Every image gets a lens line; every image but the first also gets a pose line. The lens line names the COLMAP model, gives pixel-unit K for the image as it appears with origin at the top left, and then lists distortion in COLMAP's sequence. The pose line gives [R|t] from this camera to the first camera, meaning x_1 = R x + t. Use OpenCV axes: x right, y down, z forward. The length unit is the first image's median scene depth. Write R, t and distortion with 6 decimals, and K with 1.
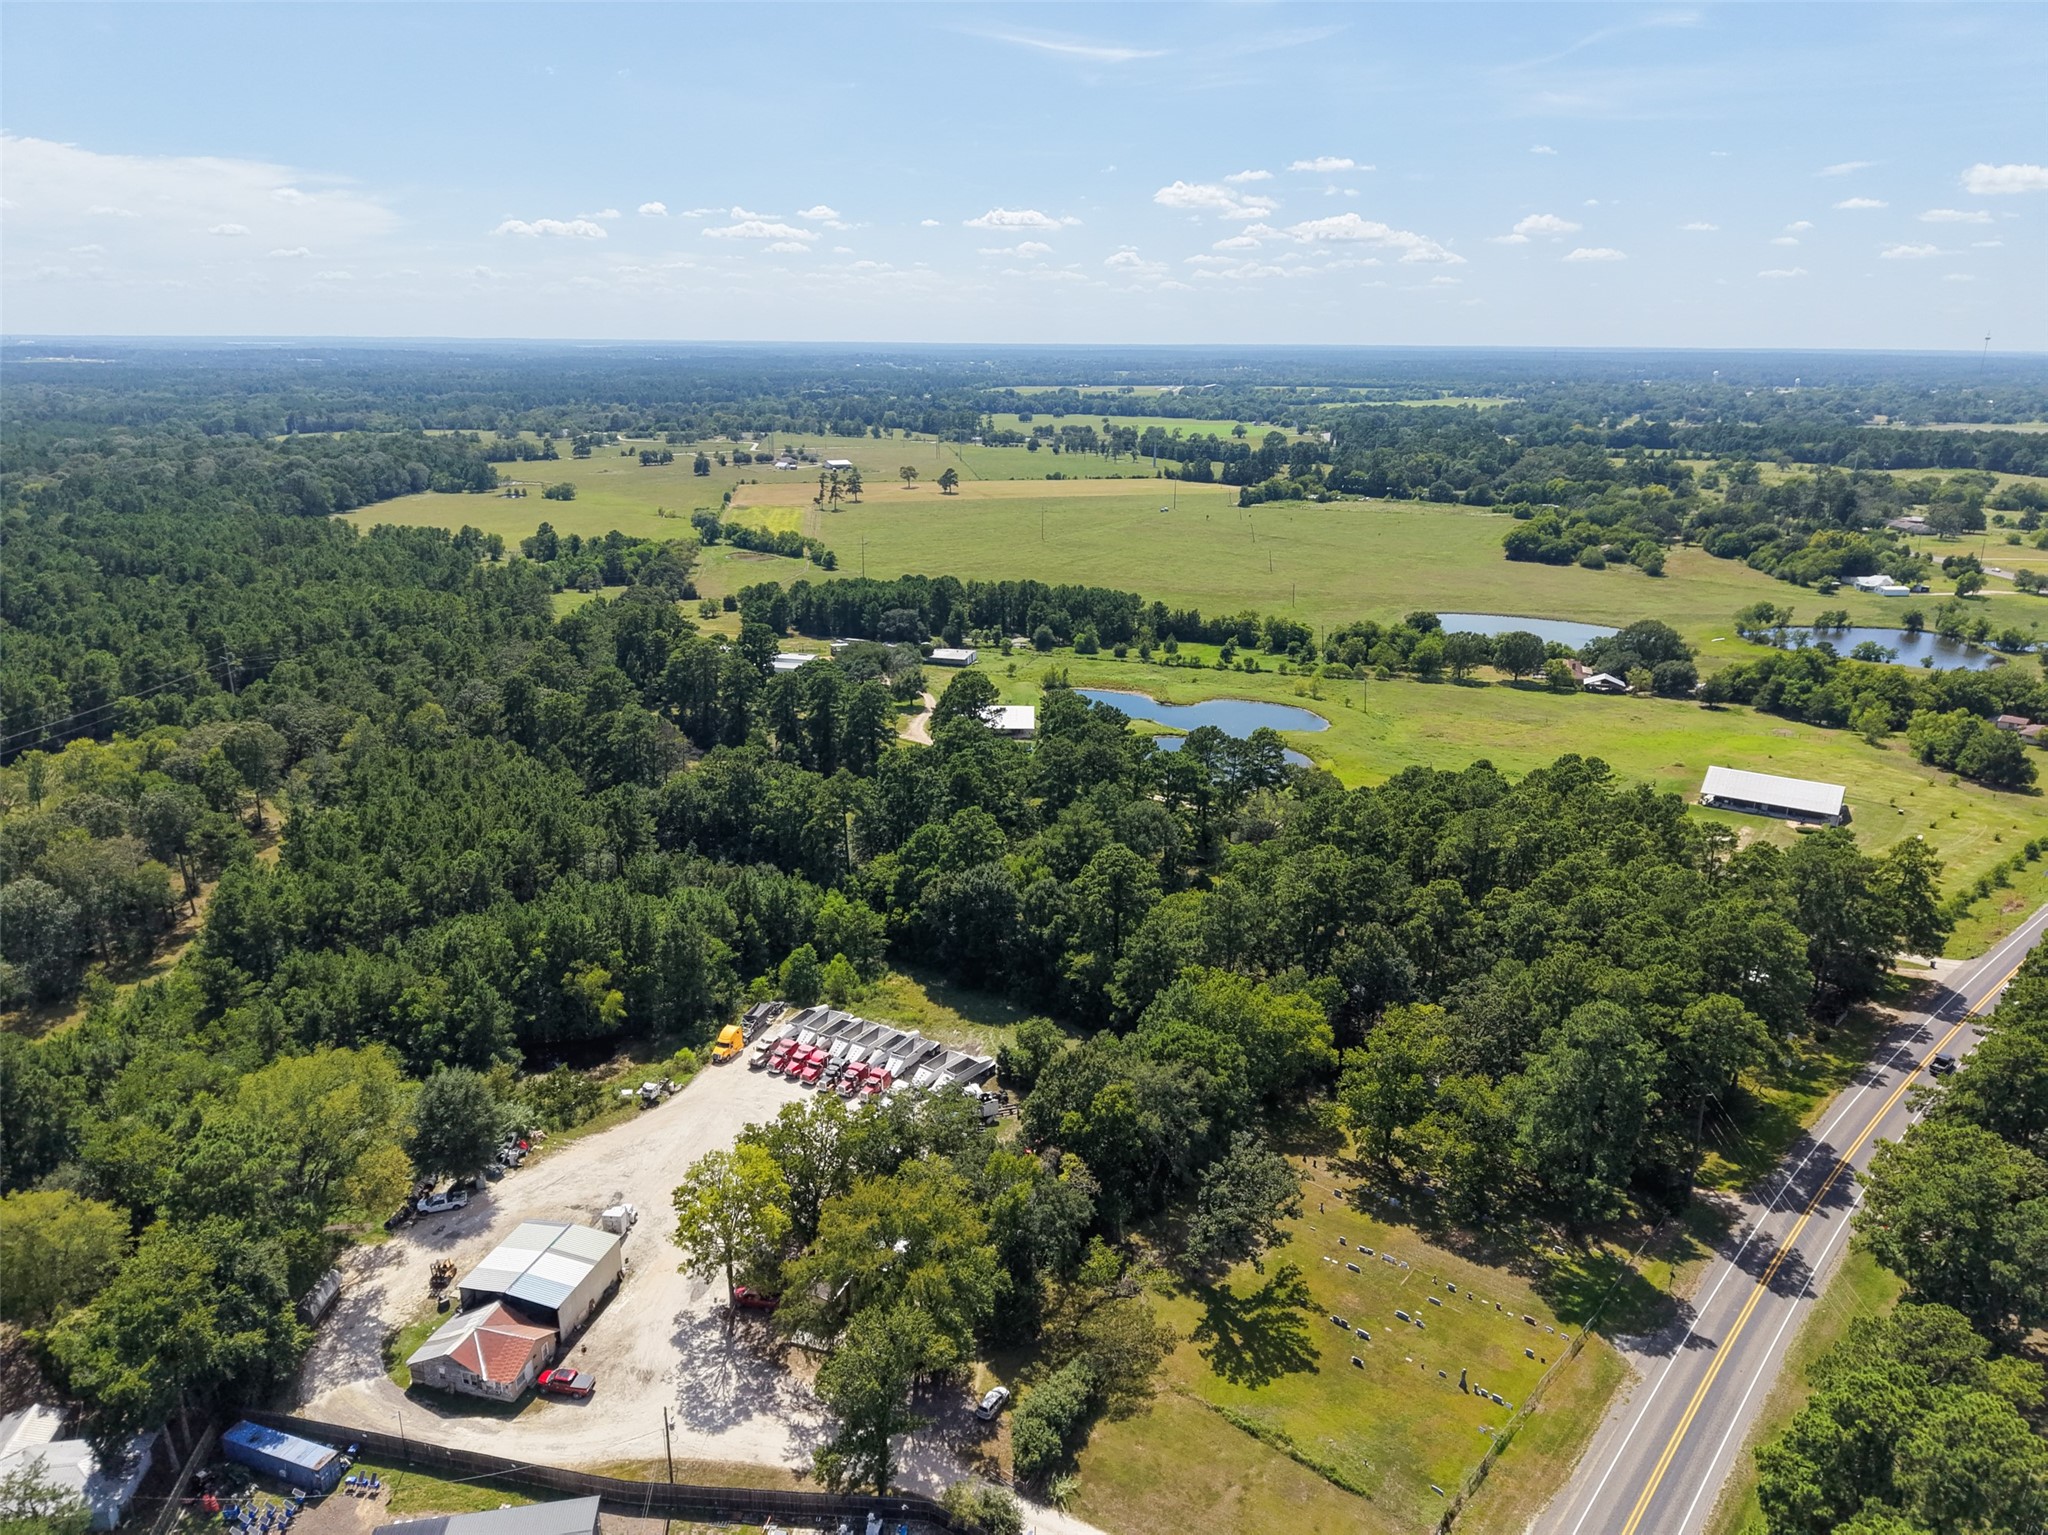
lens RADIAL K [[1376.9, 0, 1021.6], [0, 1376.9, 772.6], [0, 0, 1]] dist [0.019781, -0.018849]
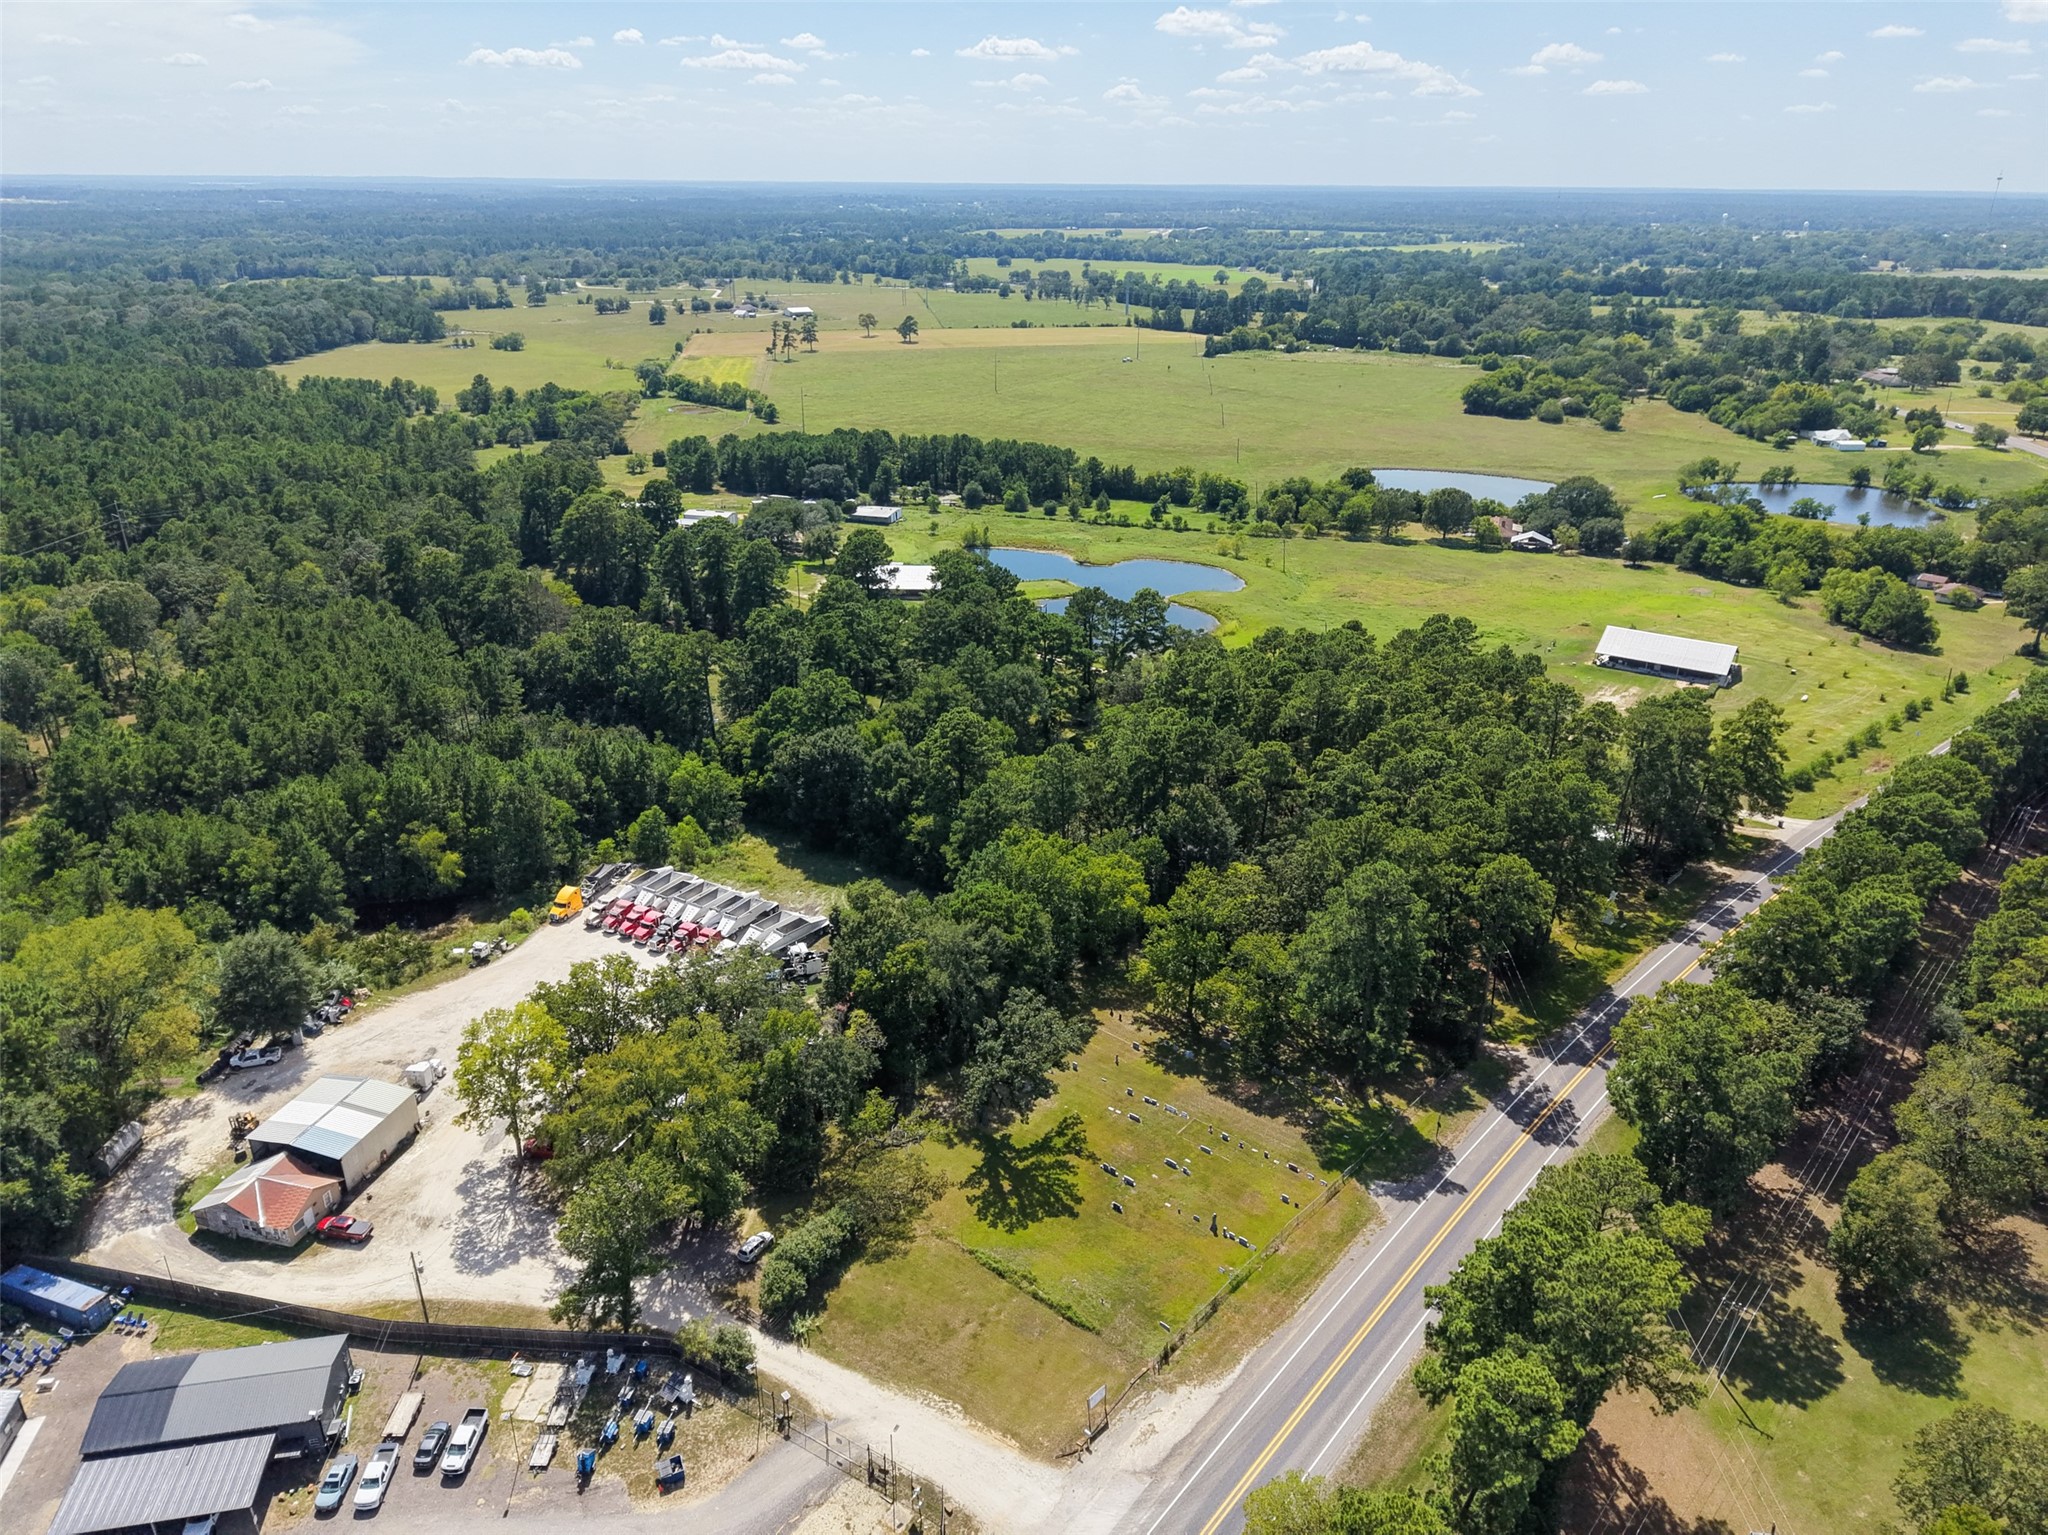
lens RADIAL K [[1376.9, 0, 1021.6], [0, 1376.9, 774.2], [0, 0, 1]] dist [0.019781, -0.018849]
pose [[0.999996, -0.000849, 0.002705, 0.064534], [0.000567, 0.994749, 0.102342, -0.000357], [-0.002777, -0.102340, 0.994746, 0.002893]]
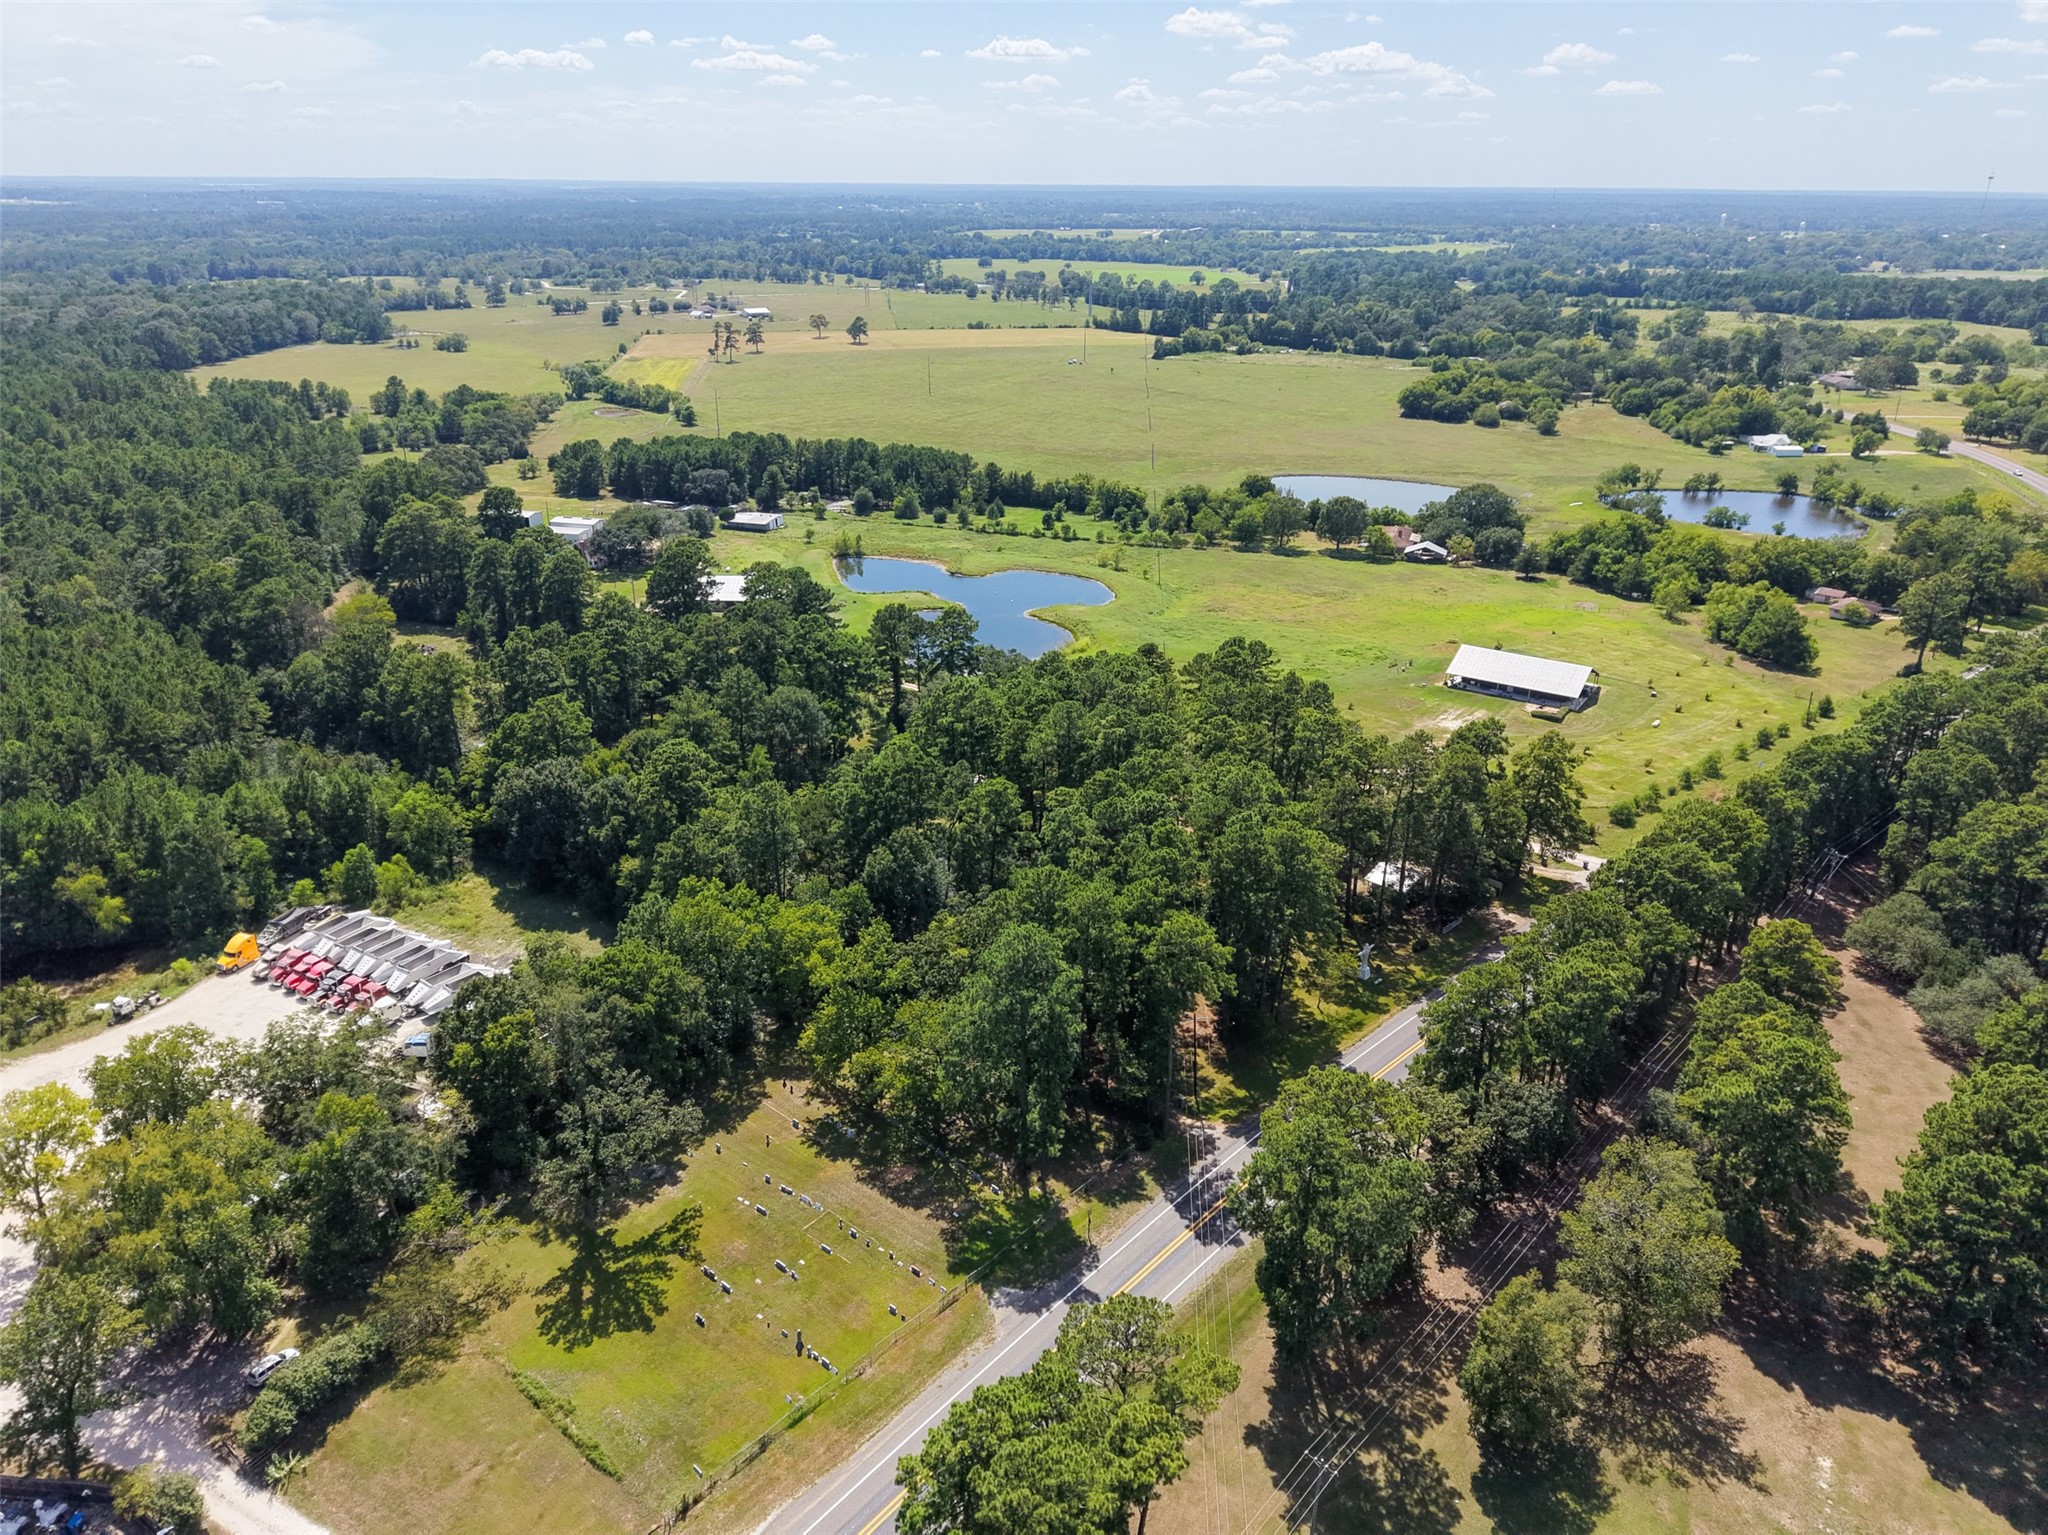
lens RADIAL K [[1376.9, 0, 1021.4], [0, 1376.9, 775.3], [0, 0, 1]] dist [0.019781, -0.018849]
pose [[0.999989, 0.001829, -0.004355, 0.175277], [-0.001374, 0.994747, 0.102359, -0.010159], [0.004519, -0.102352, 0.994738, 0.048301]]
